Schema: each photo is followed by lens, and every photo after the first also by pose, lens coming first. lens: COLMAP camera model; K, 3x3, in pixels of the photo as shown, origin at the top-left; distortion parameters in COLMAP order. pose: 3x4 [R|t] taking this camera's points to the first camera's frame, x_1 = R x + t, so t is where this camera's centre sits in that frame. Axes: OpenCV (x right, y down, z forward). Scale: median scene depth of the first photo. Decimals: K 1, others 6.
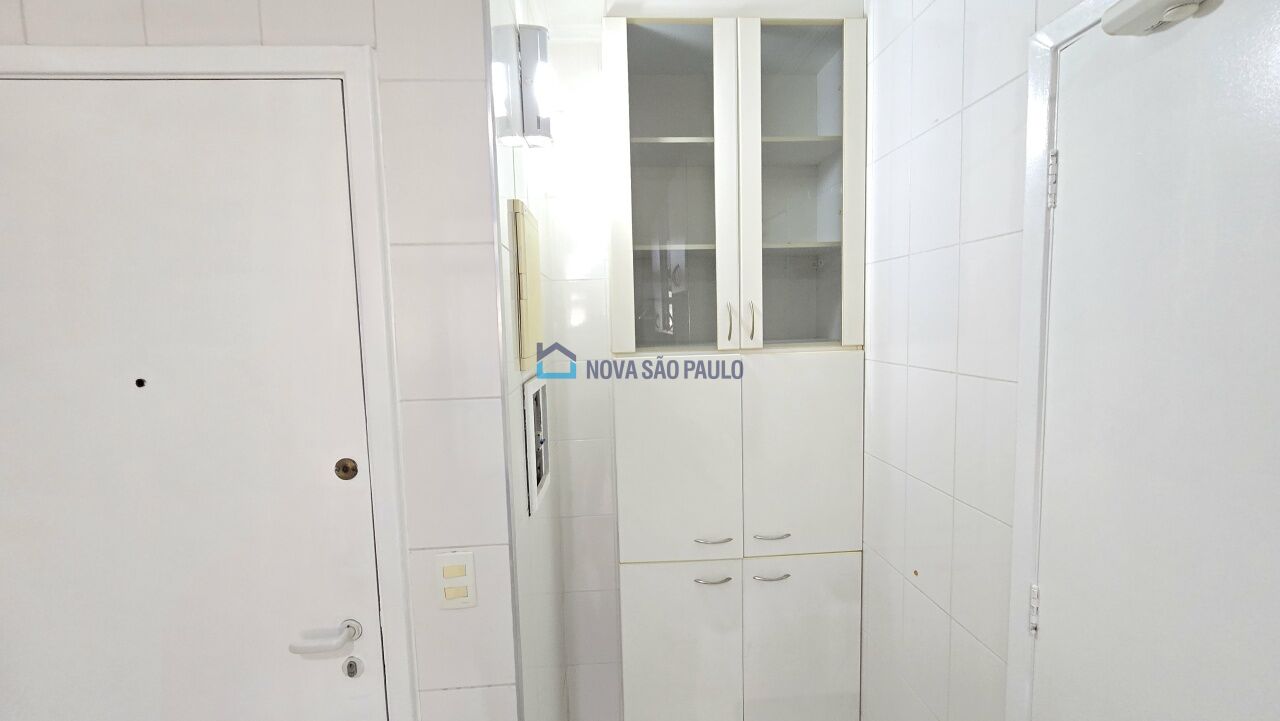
lens RADIAL K [[525.2, 0, 642.1], [0, 525.2, 358.9], [0, 0, 1]] dist [-0.003915, 0.001070]
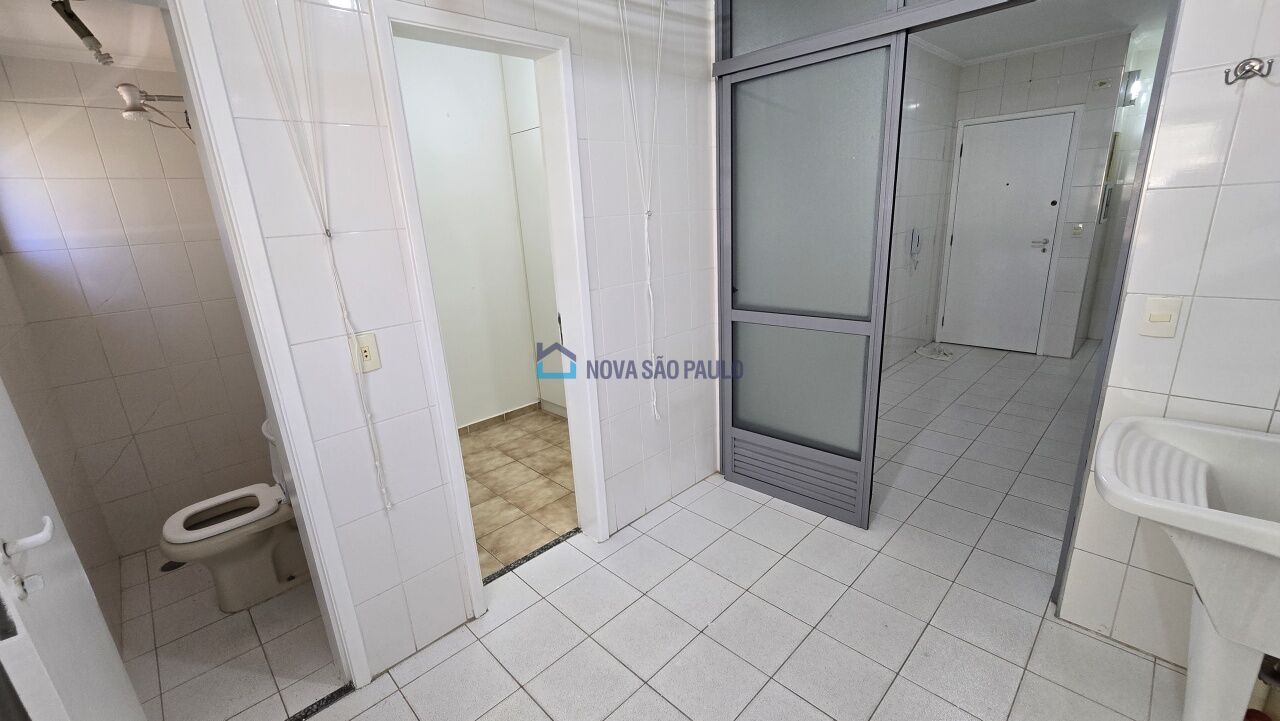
lens RADIAL K [[525.2, 0, 637.3], [0, 525.2, 361.5], [0, 0, 1]] dist [-0.003915, 0.001070]
pose [[0.656095, 0.201506, -0.727279, 0.408817], [-0.028668, 0.969653, 0.242799, 0.344425], [0.754133, -0.138450, 0.641961, -3.065821]]
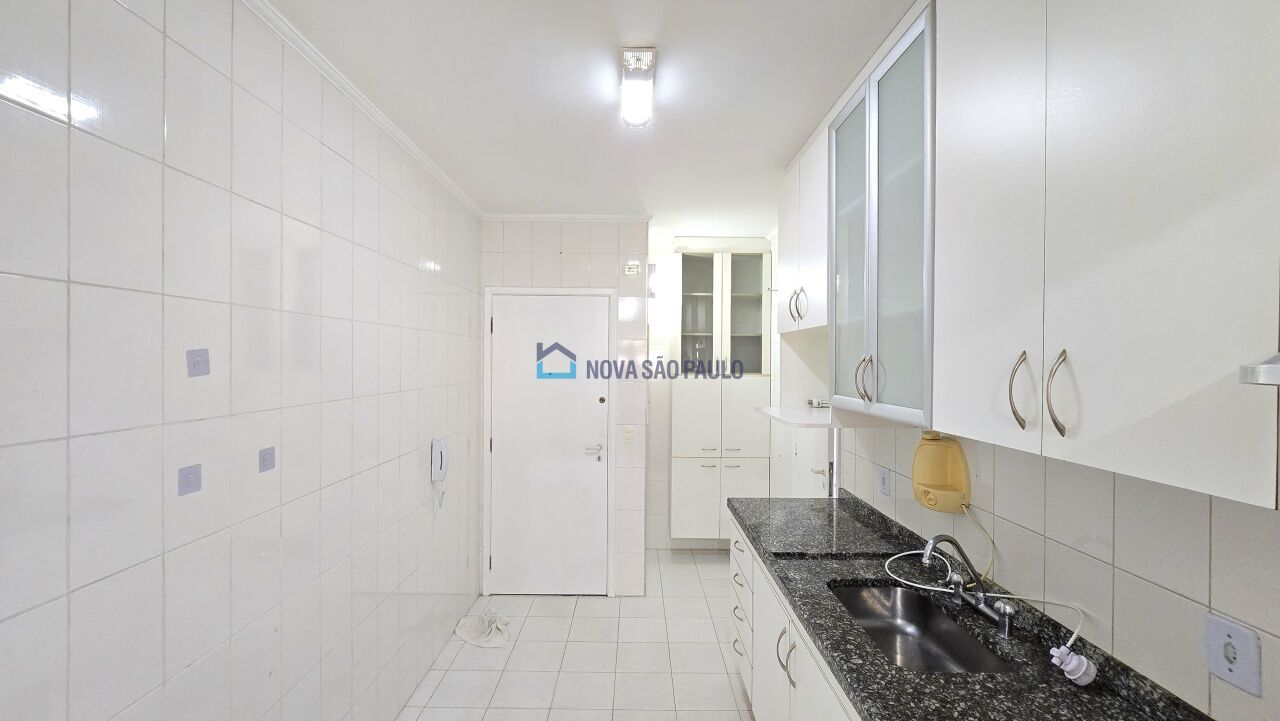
lens RADIAL K [[525.2, 0, 643.7], [0, 525.2, 353.1], [0, 0, 1]] dist [-0.003915, 0.001070]
pose [[0.998115, 0.037591, -0.048515, -0.074508], [-0.041070, 0.996498, -0.072837, 0.087790], [0.045607, 0.074692, 0.996163, -1.664520]]
